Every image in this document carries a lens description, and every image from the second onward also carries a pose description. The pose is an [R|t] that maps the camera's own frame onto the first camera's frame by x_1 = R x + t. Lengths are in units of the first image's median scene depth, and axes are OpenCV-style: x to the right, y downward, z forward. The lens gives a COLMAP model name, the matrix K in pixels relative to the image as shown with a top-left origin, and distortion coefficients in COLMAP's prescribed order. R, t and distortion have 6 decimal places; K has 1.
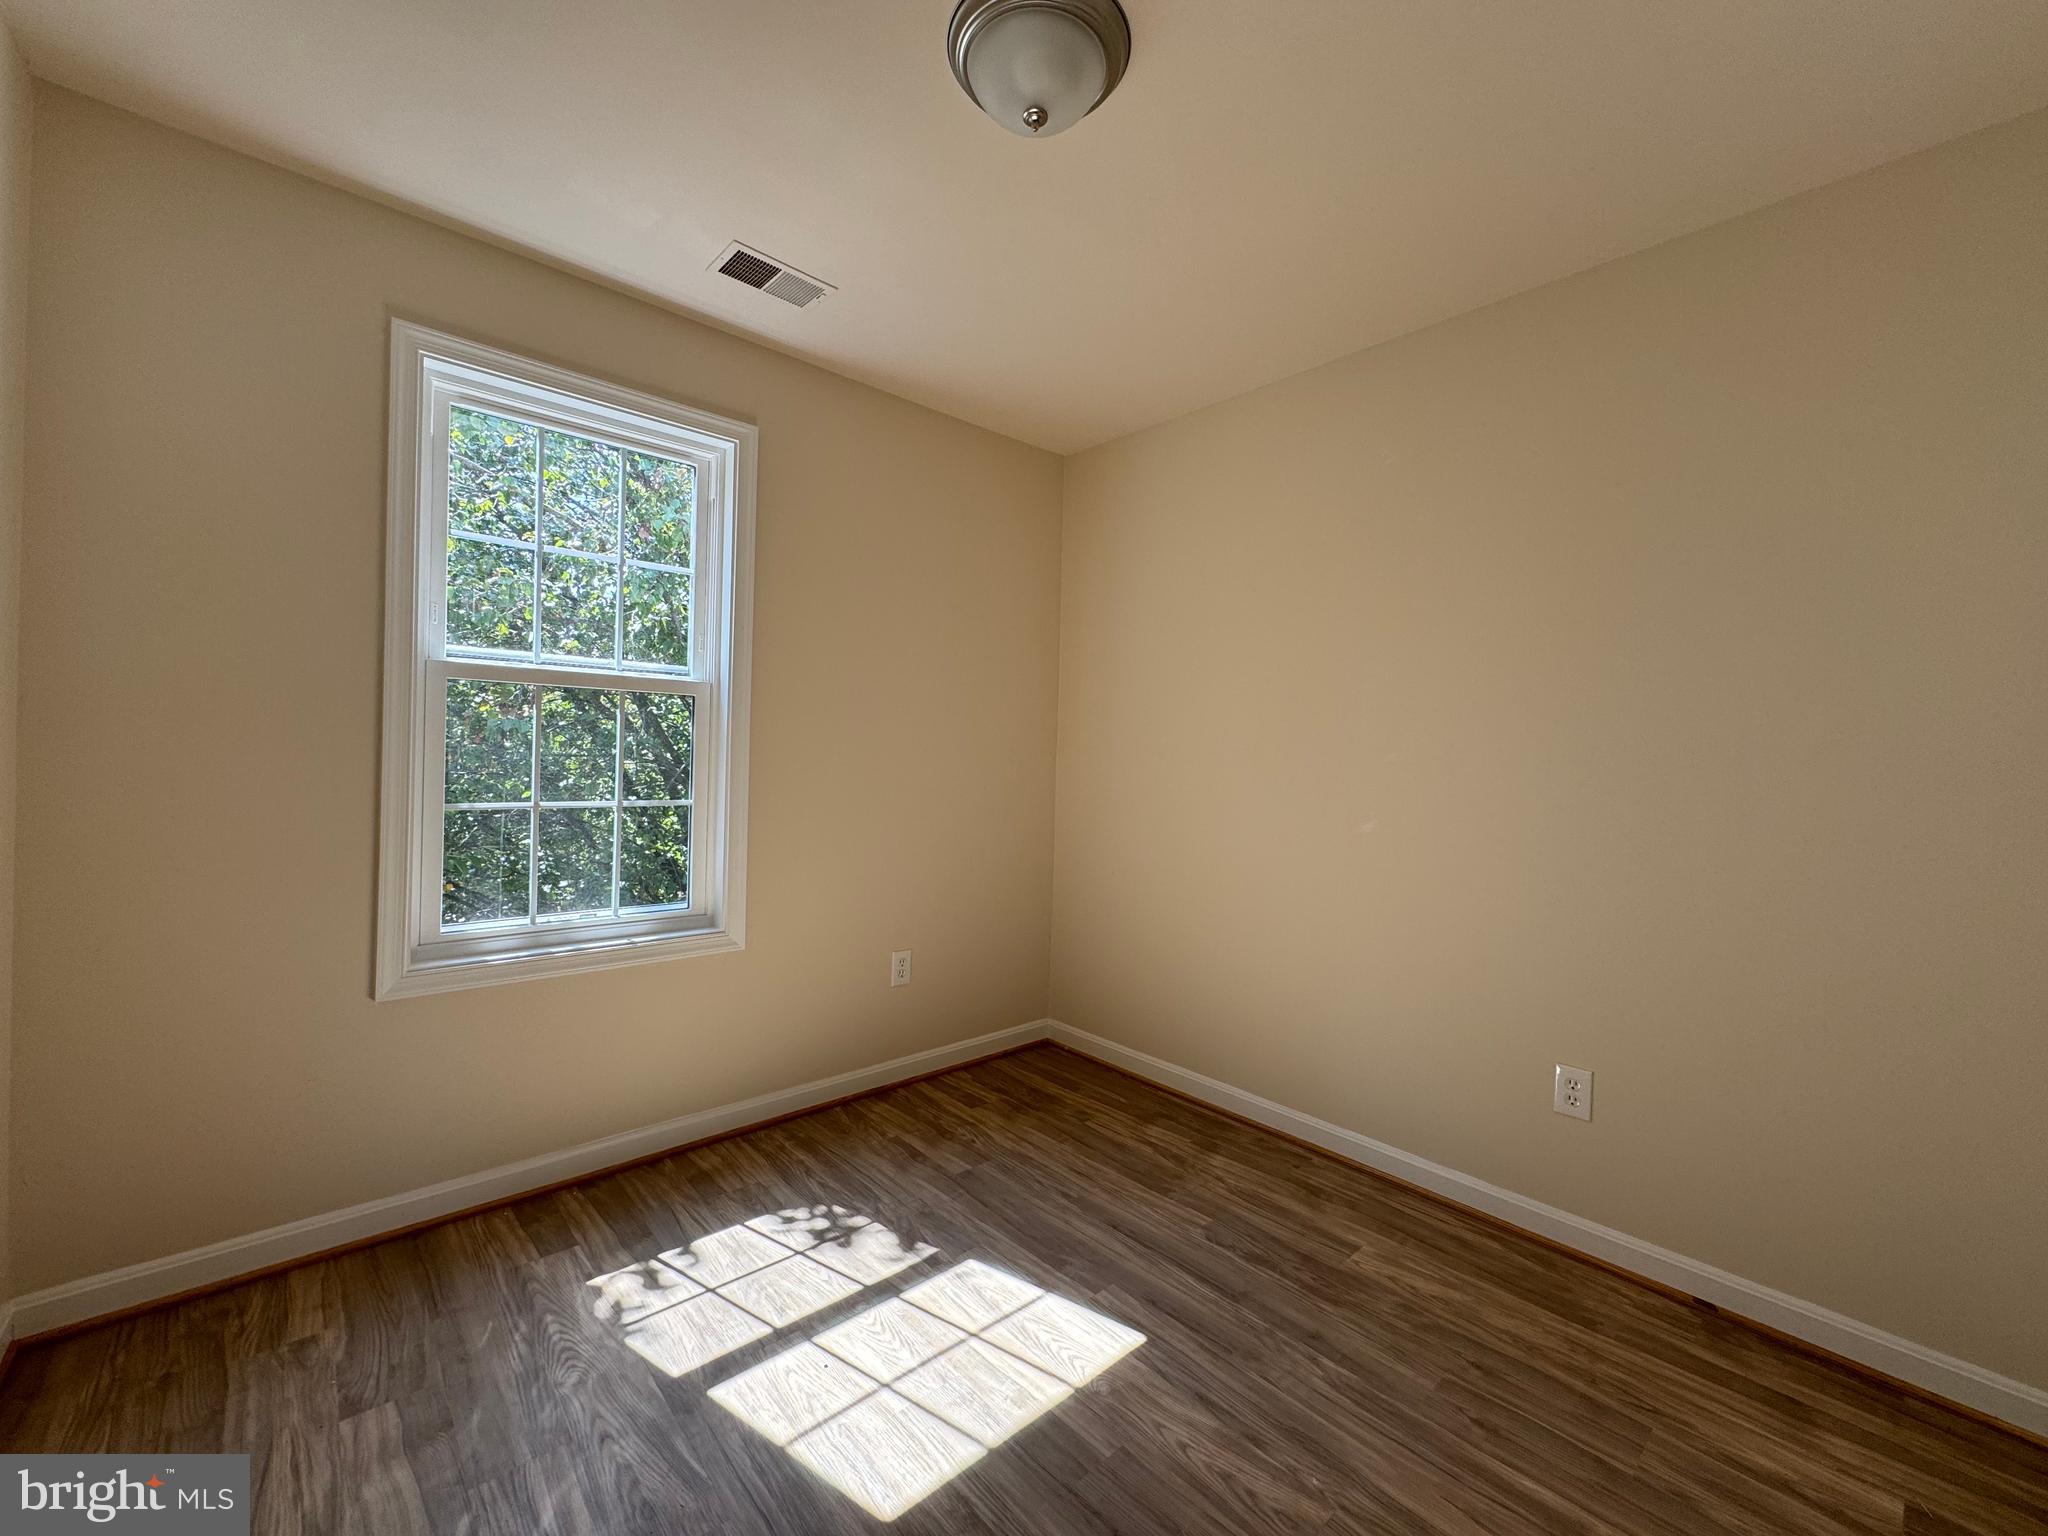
lens RADIAL K [[816.5, 0, 1024.3], [0, 816.5, 753.6], [0, 0, 1]] dist [-0.002238, 0.000560]
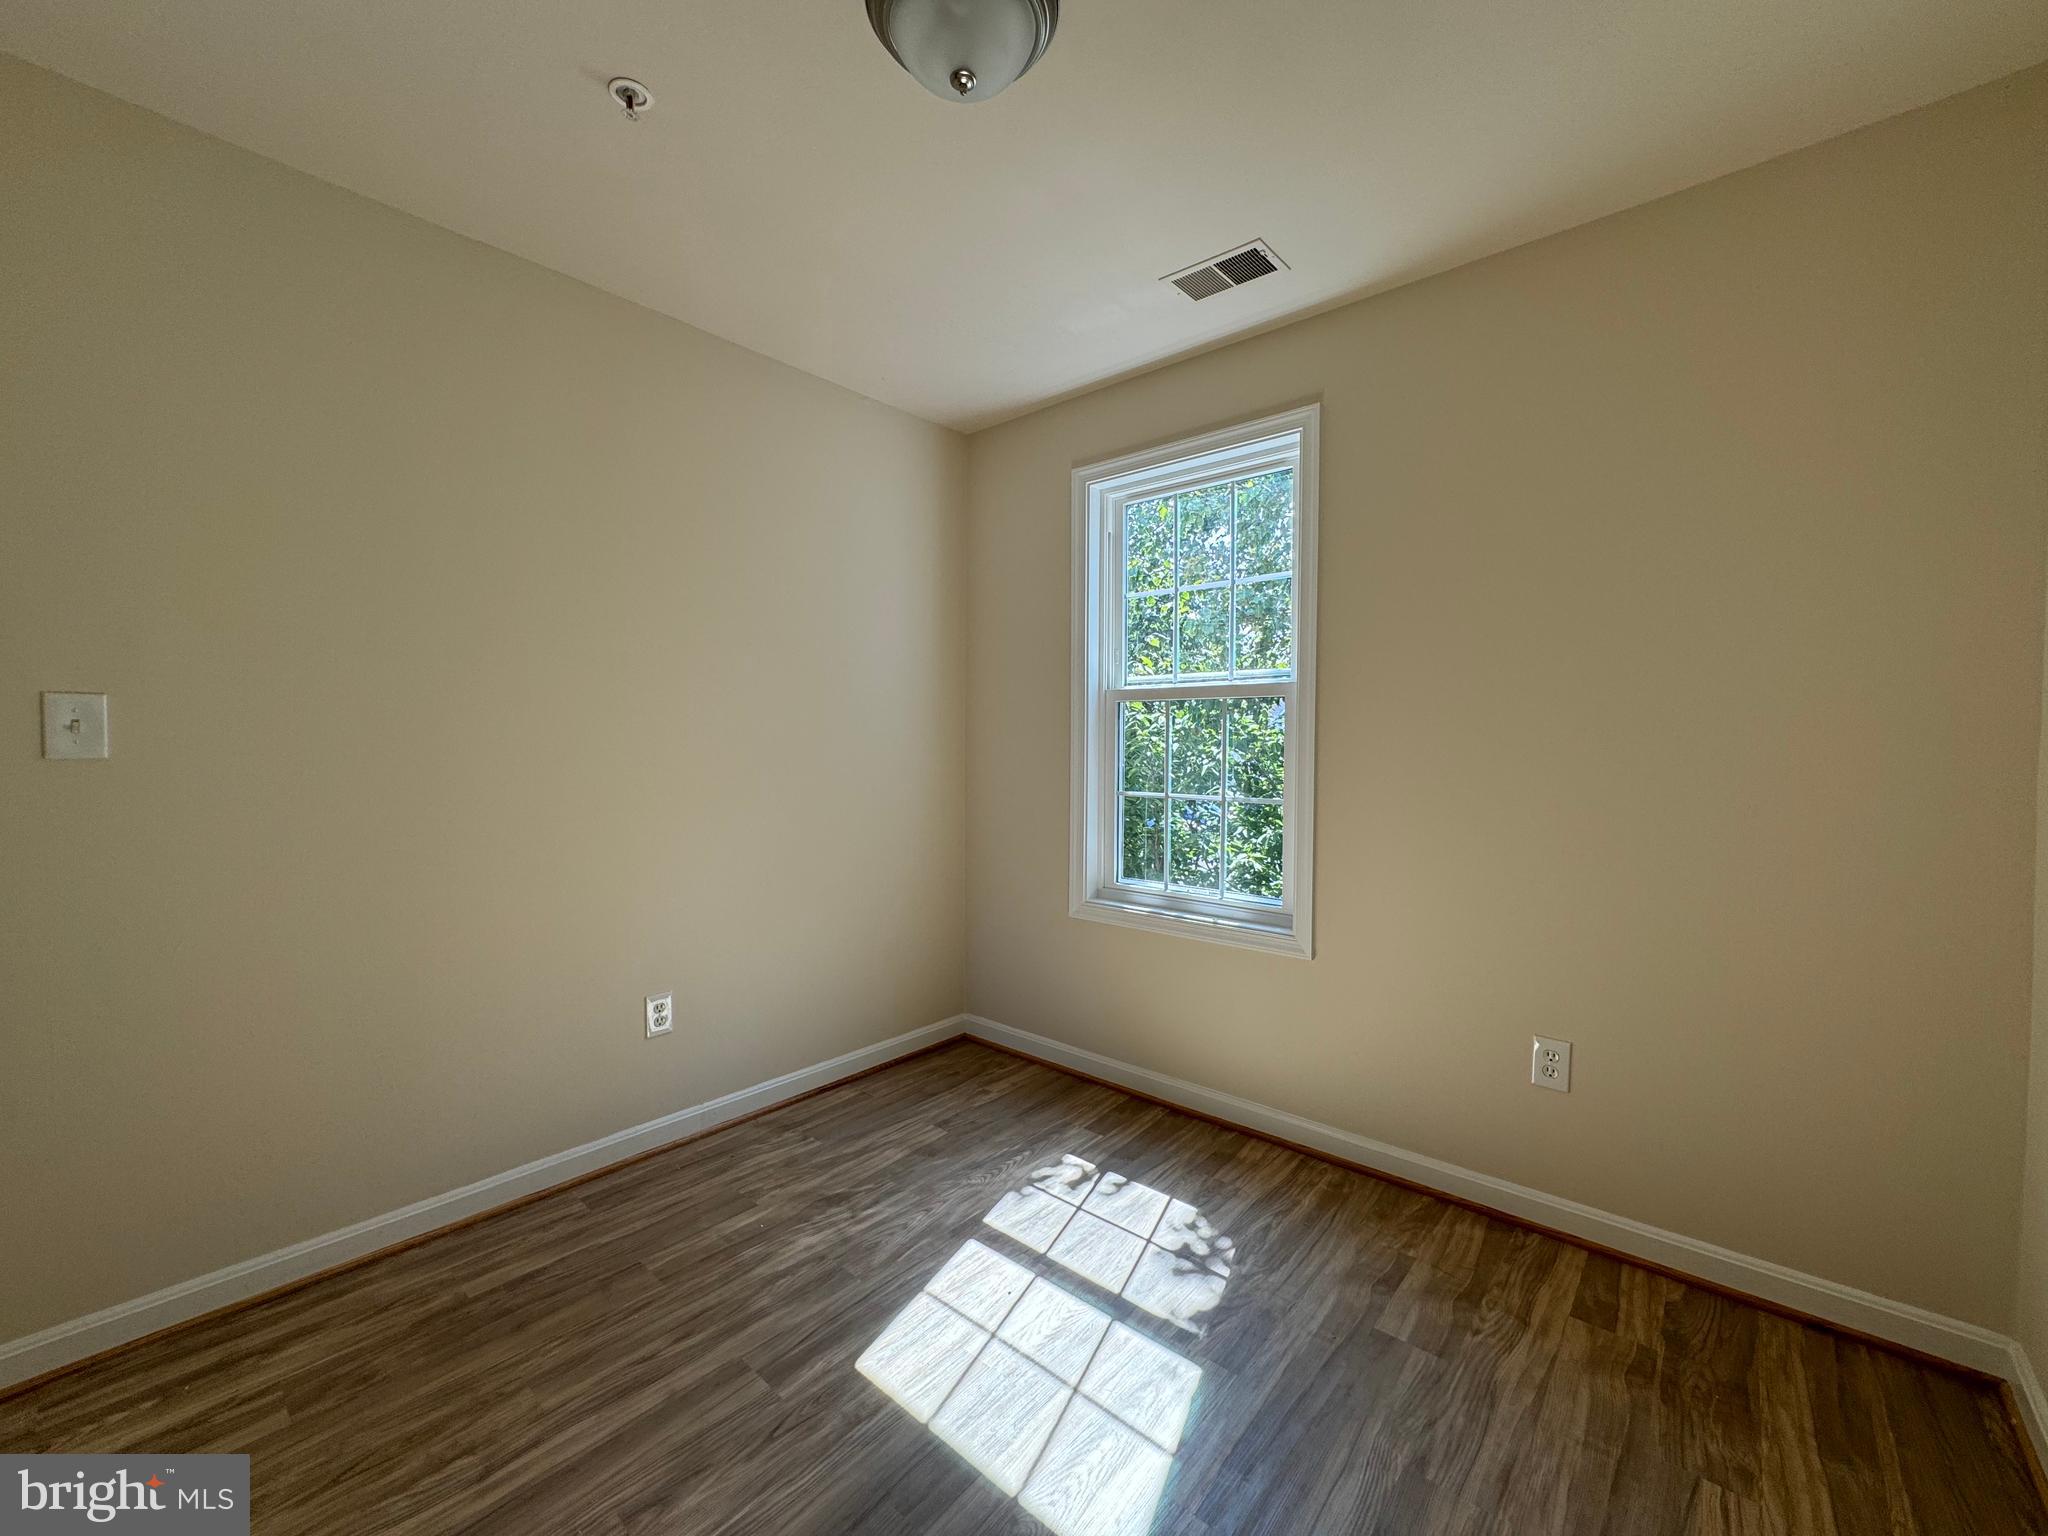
lens RADIAL K [[816.5, 0, 1019.8], [0, 816.5, 752.1], [0, 0, 1]] dist [-0.002238, 0.000560]
pose [[0.118923, -0.012666, -0.992823, 0.642662], [0.002754, 0.999919, -0.012426, 0.011443], [0.992900, -0.001256, 0.118948, 0.636423]]
